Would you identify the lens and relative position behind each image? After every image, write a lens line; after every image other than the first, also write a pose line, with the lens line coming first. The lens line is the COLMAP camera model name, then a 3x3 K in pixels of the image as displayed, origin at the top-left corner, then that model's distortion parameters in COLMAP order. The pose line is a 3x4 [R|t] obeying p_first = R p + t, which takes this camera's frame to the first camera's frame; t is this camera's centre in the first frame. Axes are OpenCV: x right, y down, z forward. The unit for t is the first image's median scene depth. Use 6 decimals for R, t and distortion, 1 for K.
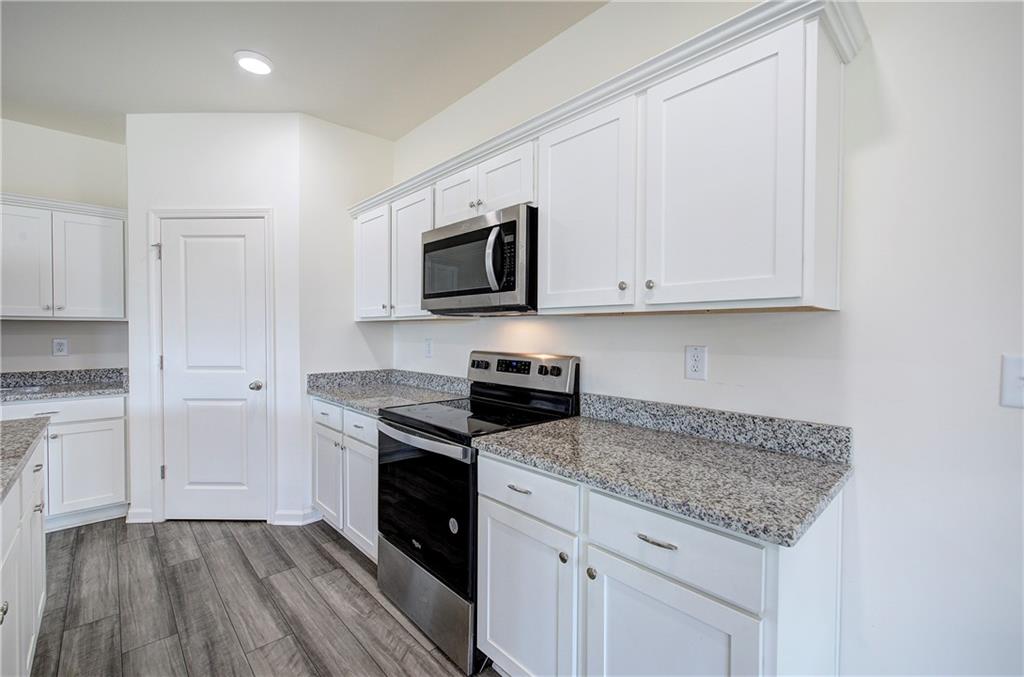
lens RADIAL K [[433.7, 0, 516.8], [0, 433.7, 338.1], [0, 0, 1]] dist [-0.001761, -0.000586]
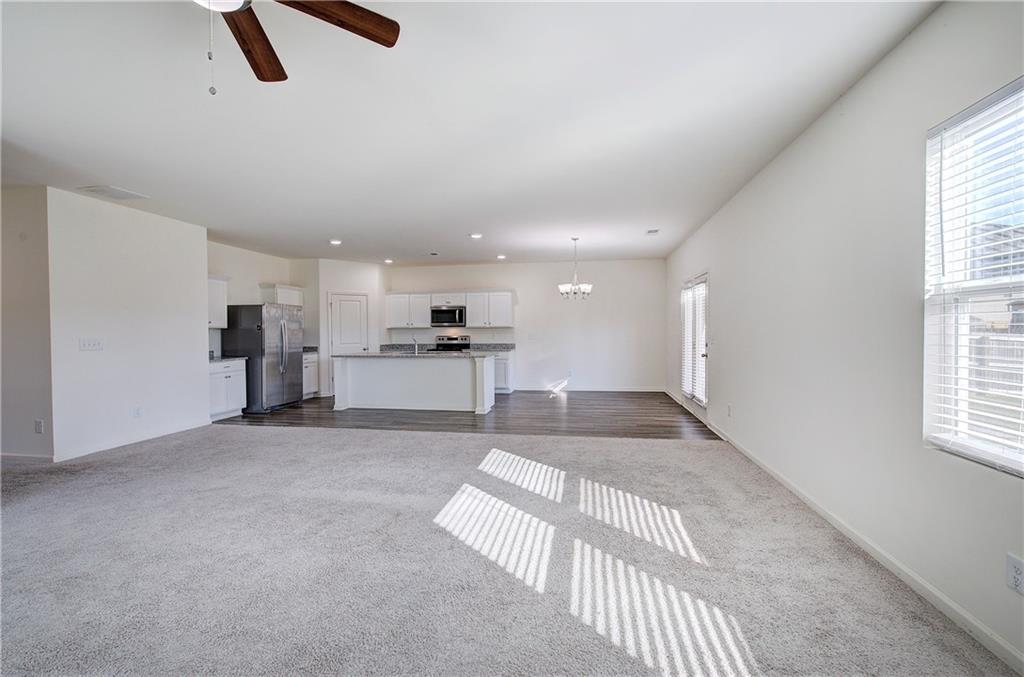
lens RADIAL K [[433.7, 0, 516.8], [0, 433.7, 338.1], [0, 0, 1]] dist [-0.001761, -0.000586]
pose [[0.793840, -0.019659, 0.607809, -1.698362], [0.018065, 0.999799, 0.008742, 0.025900], [-0.607859, 0.004040, 0.794035, -2.251665]]
